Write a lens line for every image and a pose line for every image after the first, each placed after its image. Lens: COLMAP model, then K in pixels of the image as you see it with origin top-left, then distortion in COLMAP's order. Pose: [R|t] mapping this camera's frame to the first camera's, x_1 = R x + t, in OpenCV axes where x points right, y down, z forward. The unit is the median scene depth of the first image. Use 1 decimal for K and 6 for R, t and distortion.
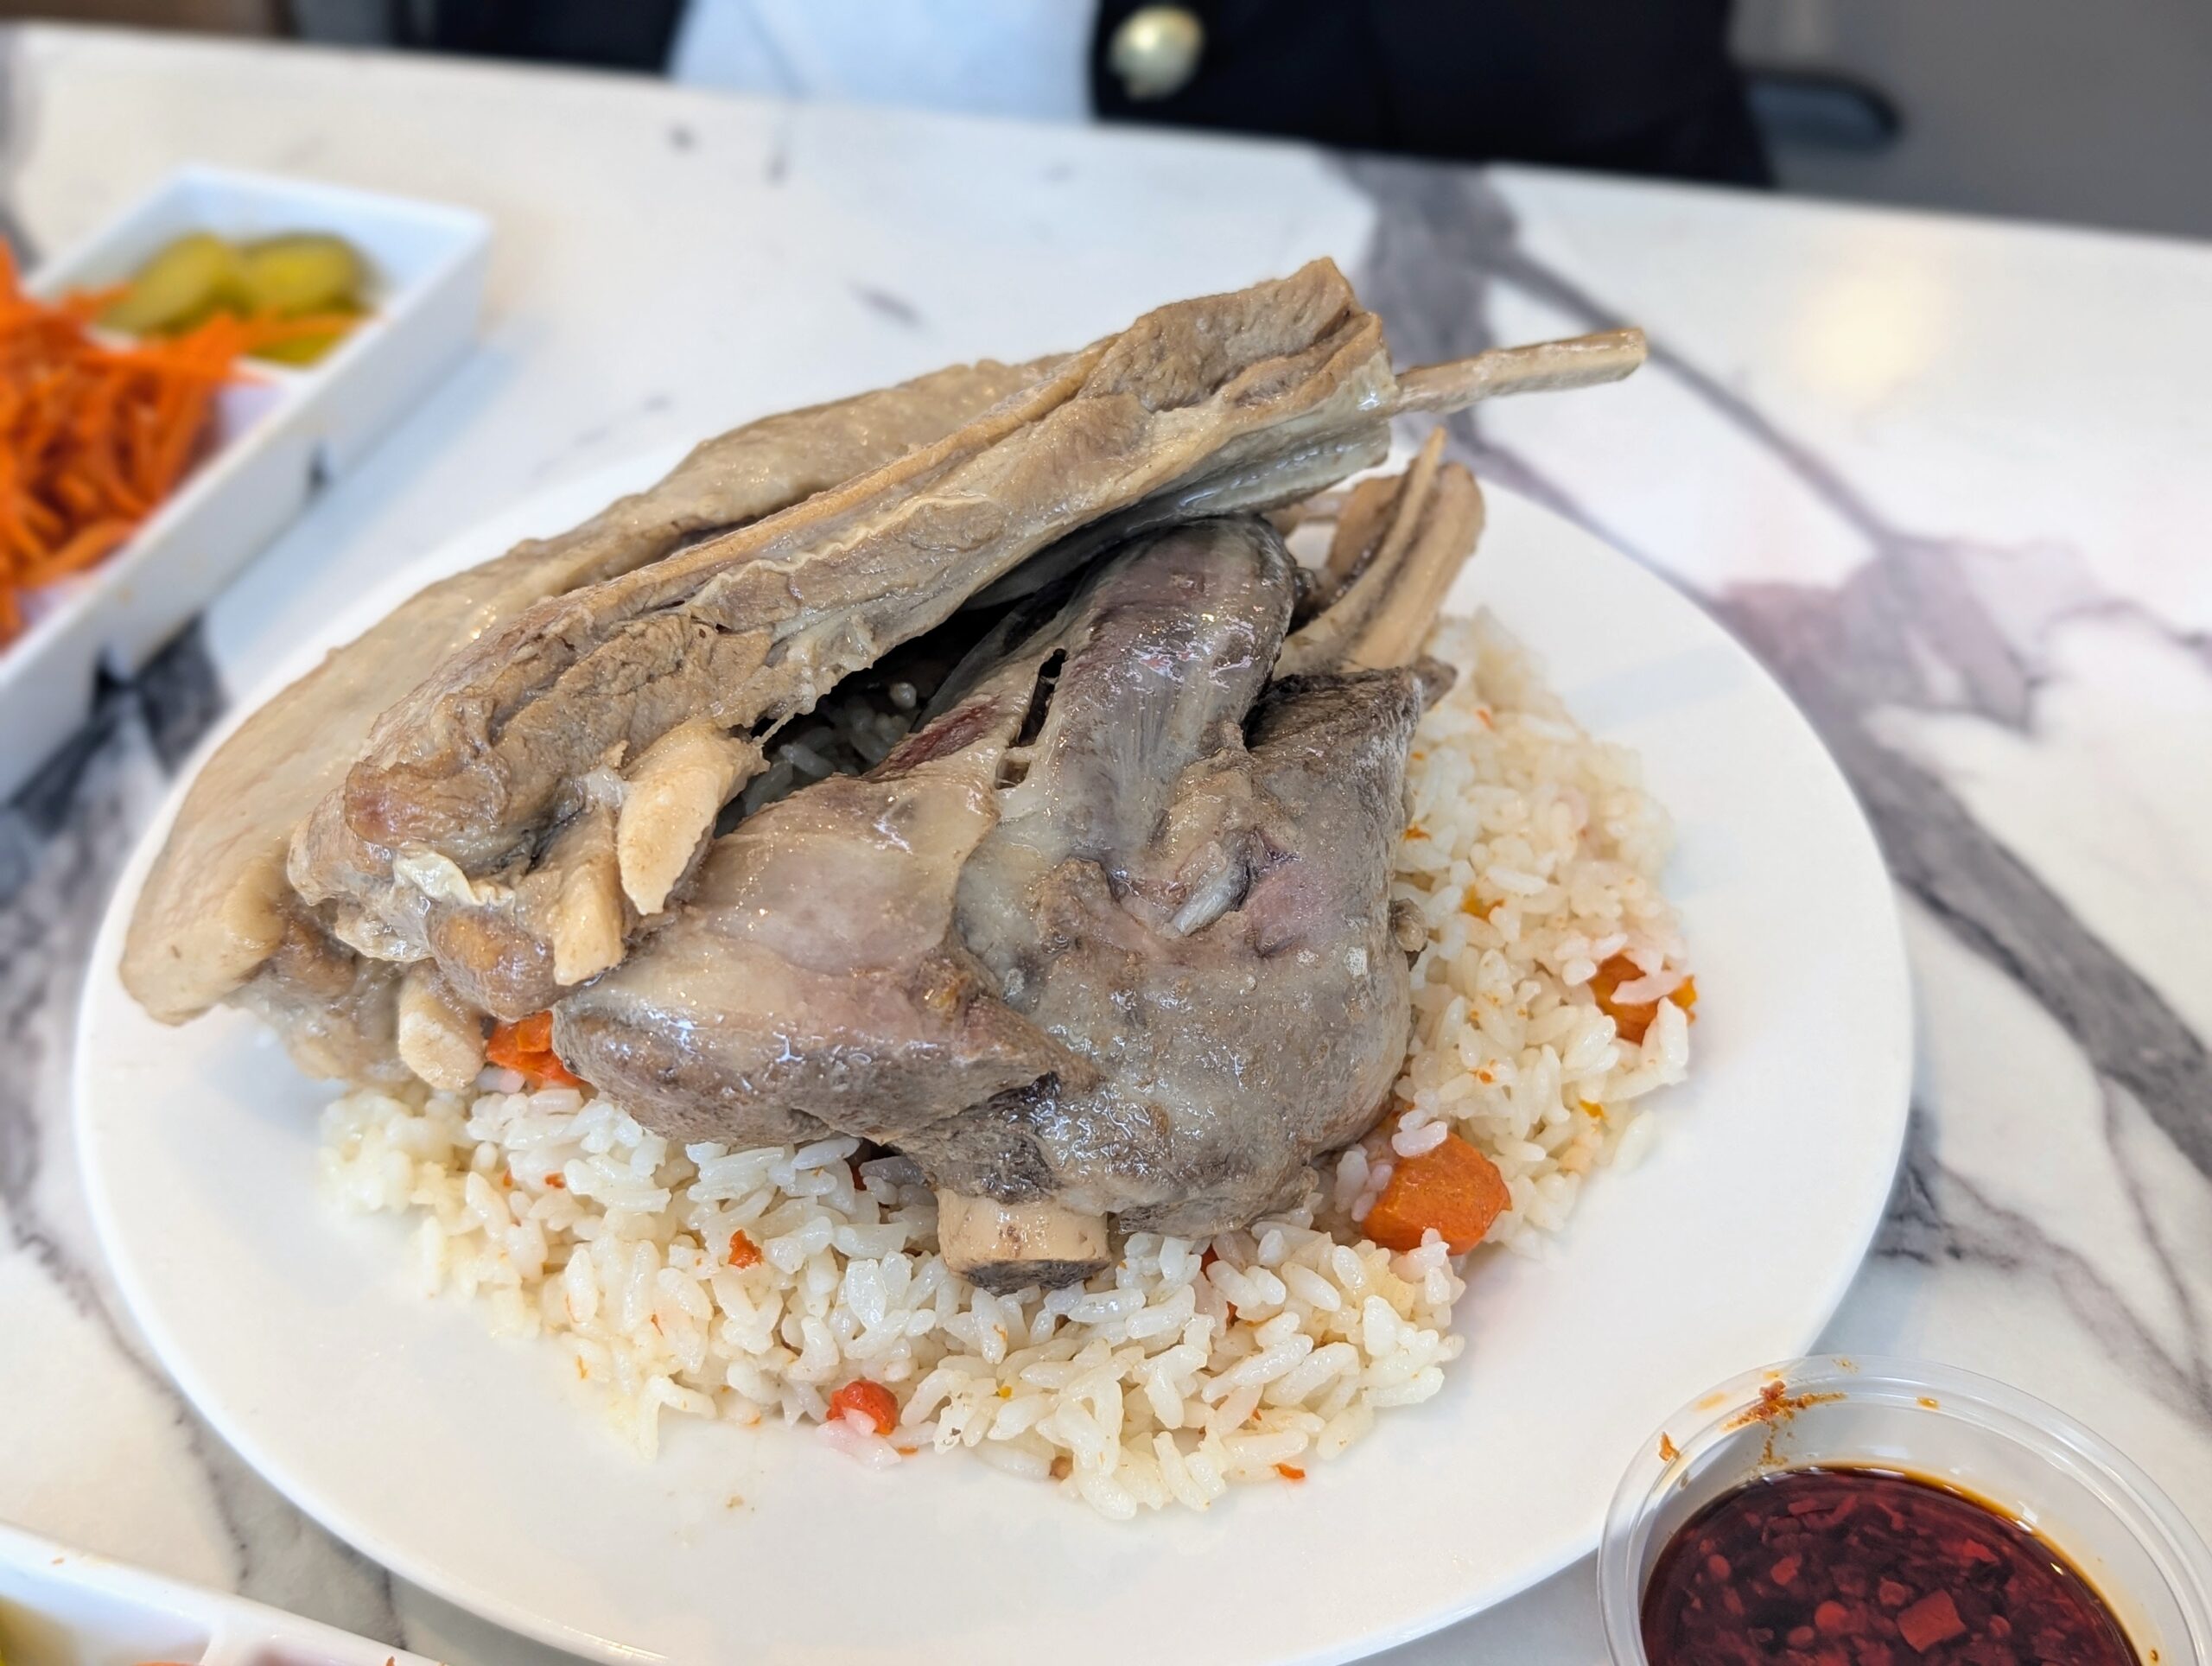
lens RADIAL K [[2585.3, 0, 1106.0], [0, 2585.3, 833.0], [0, 0, 1]] dist [0.204979, -0.712545]
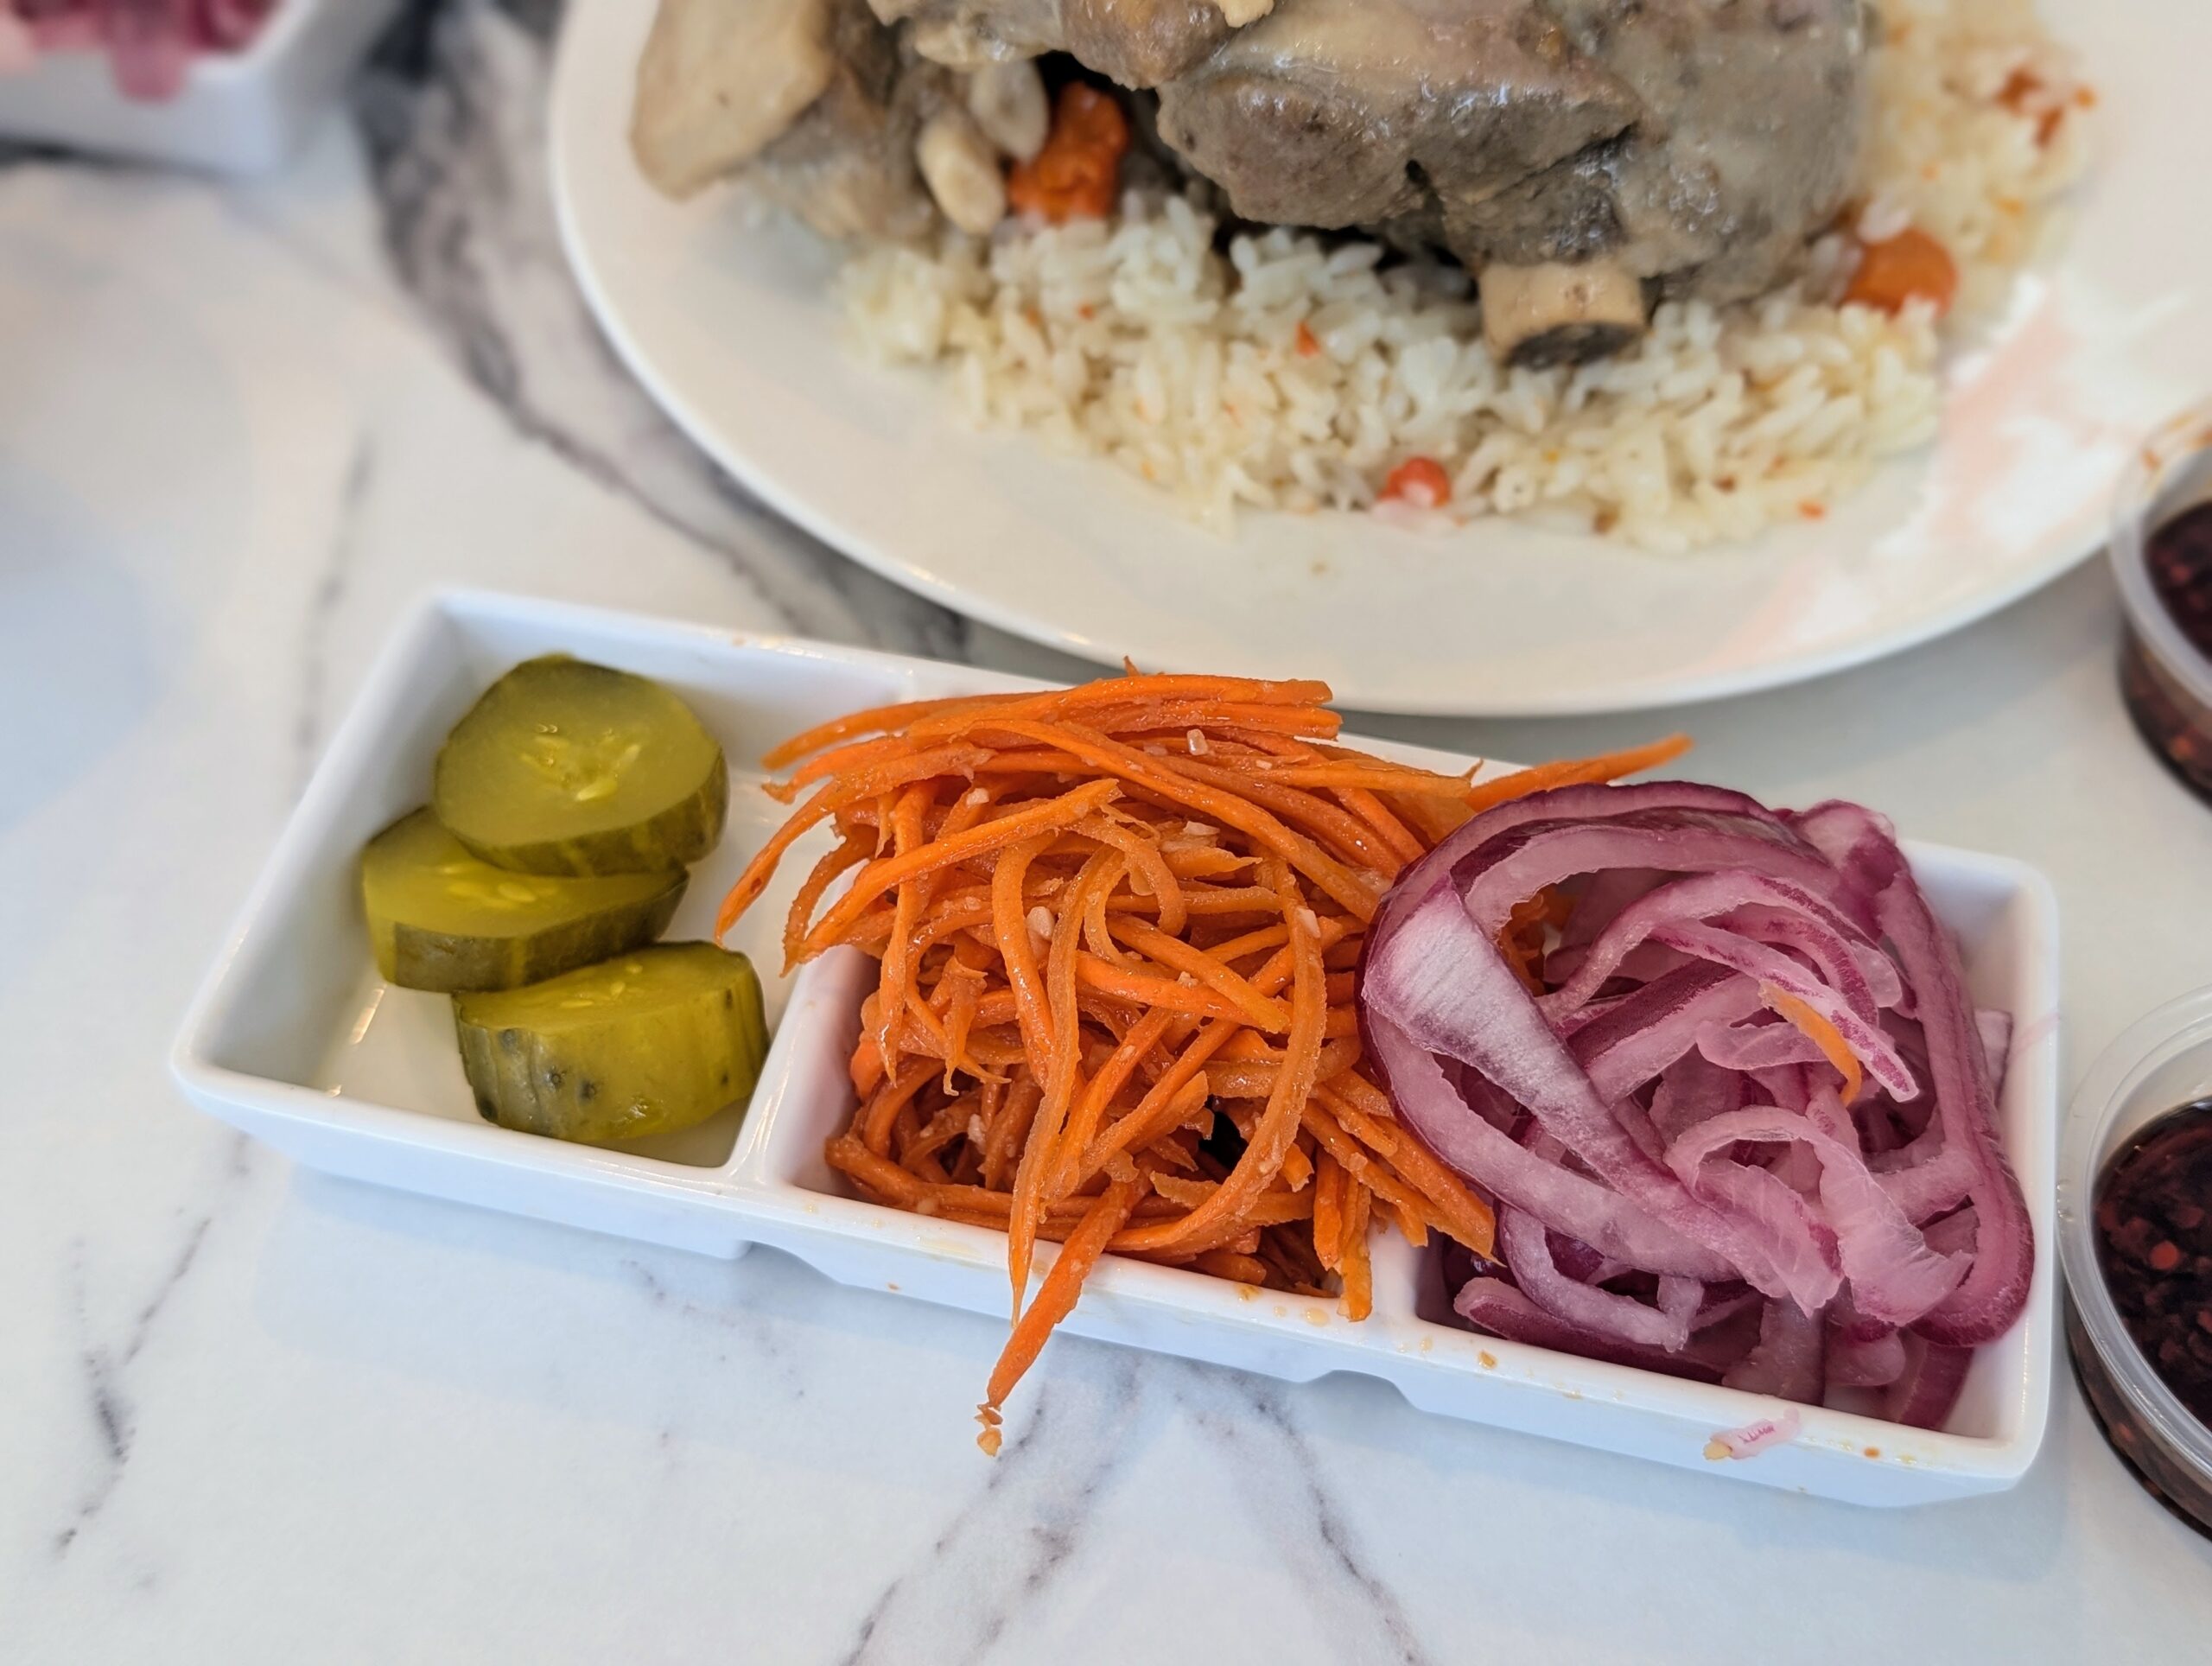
lens RADIAL K [[2585.3, 0, 1106.0], [0, 2585.3, 833.0], [0, 0, 1]] dist [0.204979, -0.712545]
pose [[0.995056, -0.067366, 0.072969, -0.312893], [0.054126, 0.983911, 0.170260, 0.171928], [-0.083265, -0.165469, 0.982694, -0.087109]]
